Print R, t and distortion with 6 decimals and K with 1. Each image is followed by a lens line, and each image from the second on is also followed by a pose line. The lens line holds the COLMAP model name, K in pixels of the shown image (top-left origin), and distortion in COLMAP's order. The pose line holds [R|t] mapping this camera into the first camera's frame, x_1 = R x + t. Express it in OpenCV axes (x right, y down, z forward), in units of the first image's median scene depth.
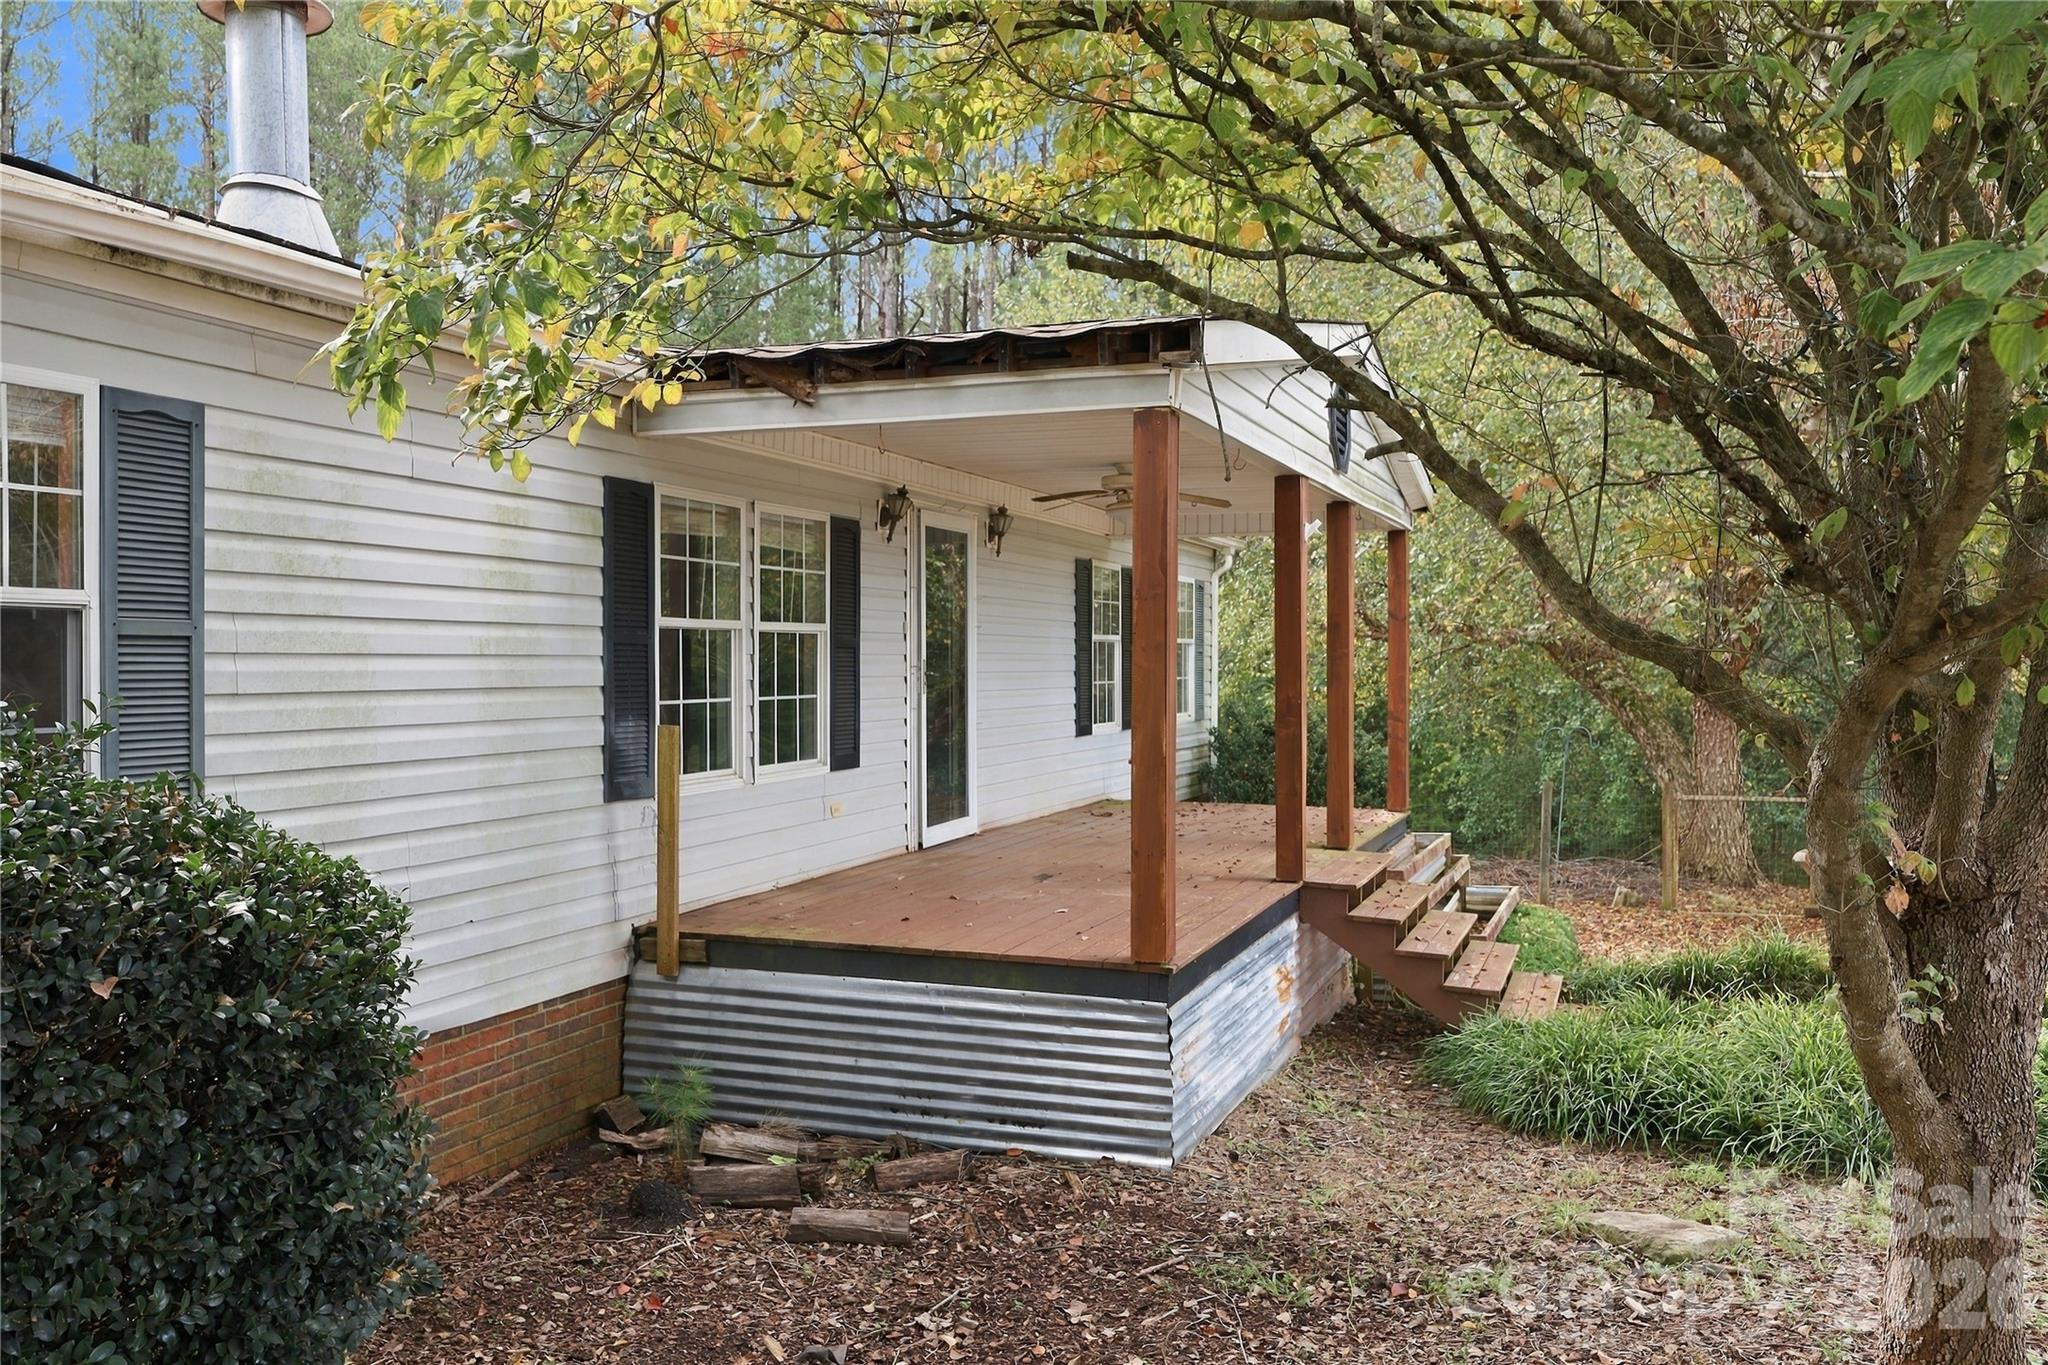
lens RADIAL K [[1650.8, 0, 1027.2], [0, 1650.8, 677.5], [0, 0, 1]] dist [0.012455, 0.001448]
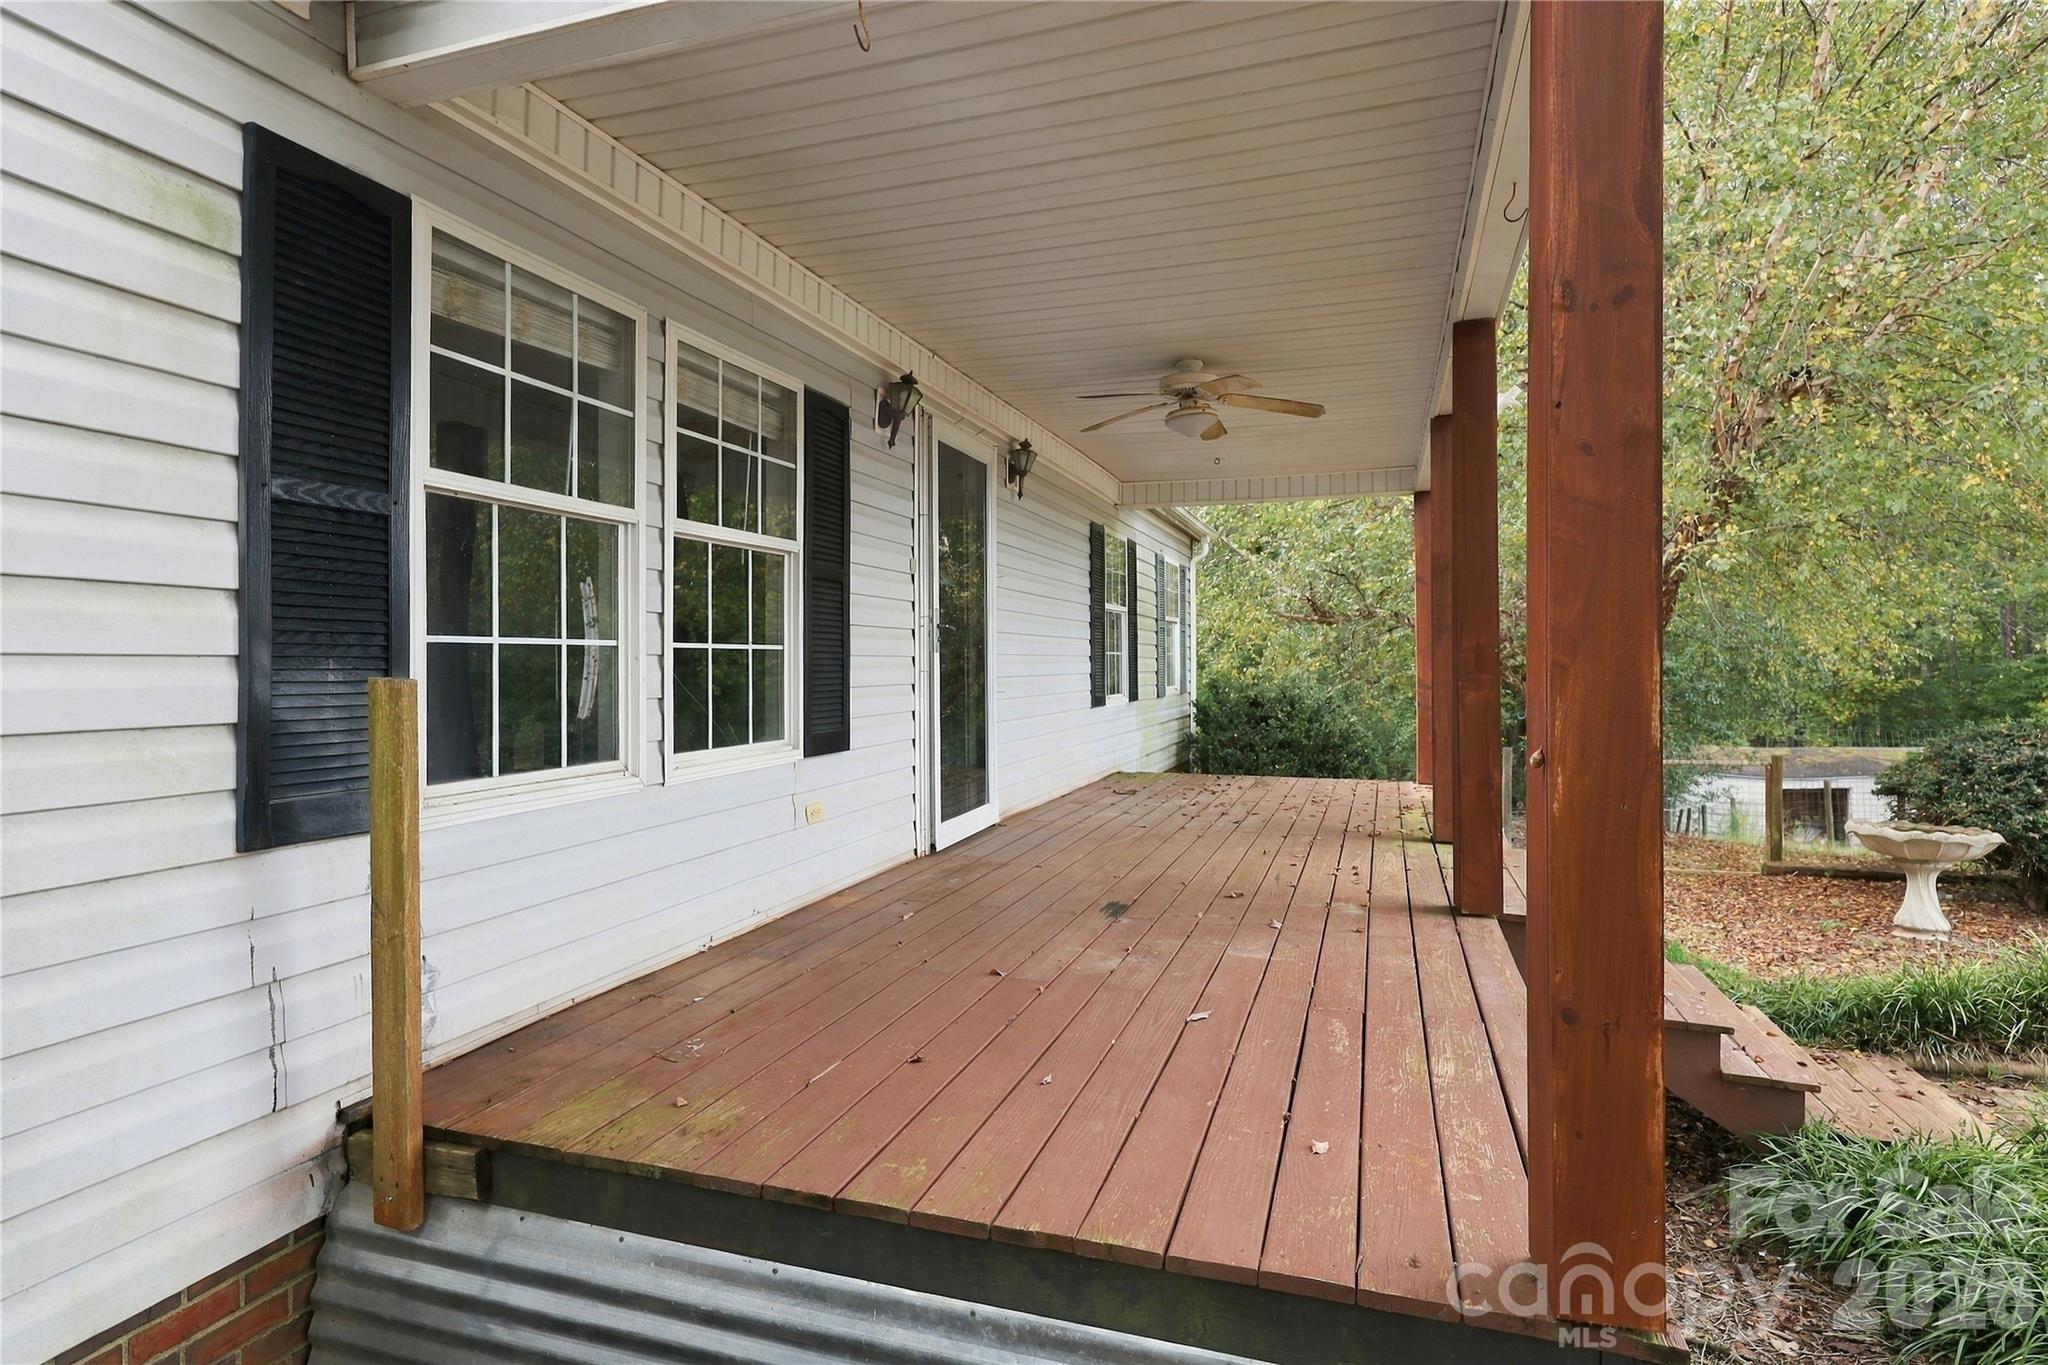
lens RADIAL K [[1065.0, 0, 1022.2], [0, 1065.0, 664.5], [0, 0, 1]] dist [-0.038428, -0.000650]
pose [[0.999519, -0.004224, 0.030710, -0.045373], [0.004506, 0.999948, -0.009133, 0.024428], [-0.030670, 0.009267, 0.999487, 0.597594]]
